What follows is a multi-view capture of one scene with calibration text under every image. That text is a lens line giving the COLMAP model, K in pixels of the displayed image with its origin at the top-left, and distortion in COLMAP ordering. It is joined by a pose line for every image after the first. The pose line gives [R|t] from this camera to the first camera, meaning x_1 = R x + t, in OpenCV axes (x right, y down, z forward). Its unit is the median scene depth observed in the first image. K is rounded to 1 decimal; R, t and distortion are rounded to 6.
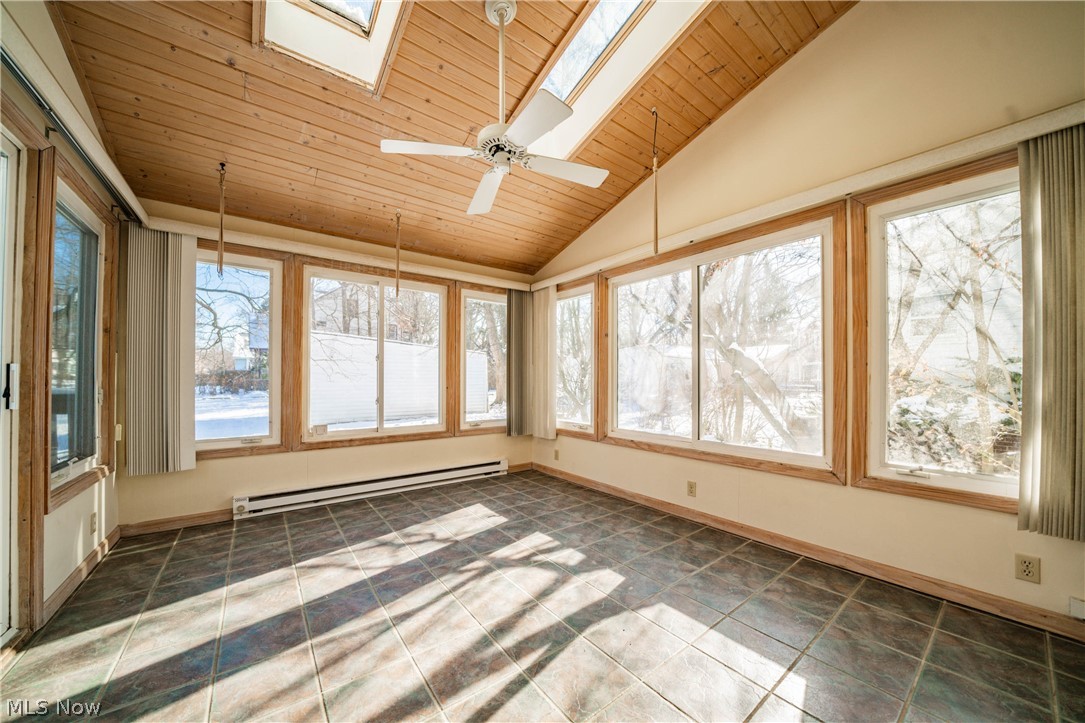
lens RADIAL K [[380.9, 0, 538.3], [0, 380.9, 378.2], [0, 0, 1]] dist [-0.031431, 0.003271]
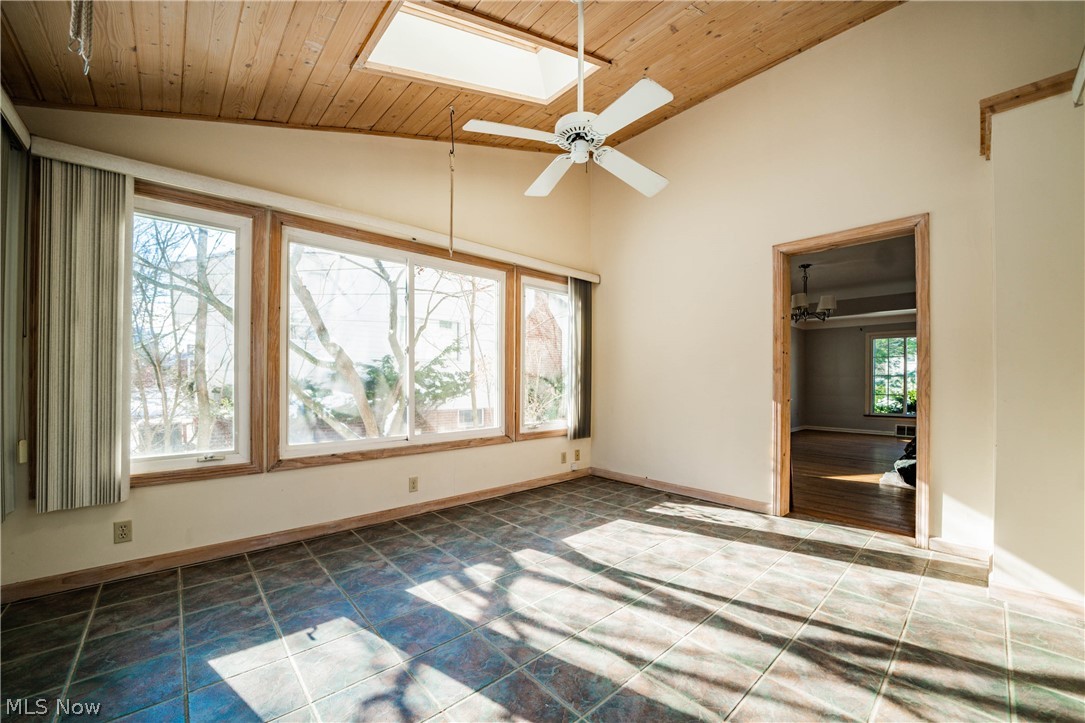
lens RADIAL K [[421.1, 0, 544.3], [0, 421.1, 378.0], [0, 0, 1]] dist [-0.025662, -0.000064]
pose [[-0.093160, -0.000609, 0.995651, -0.900898], [-0.007487, 0.999972, -0.000089, 0.007333], [-0.995623, -0.007463, -0.093162, 0.920945]]
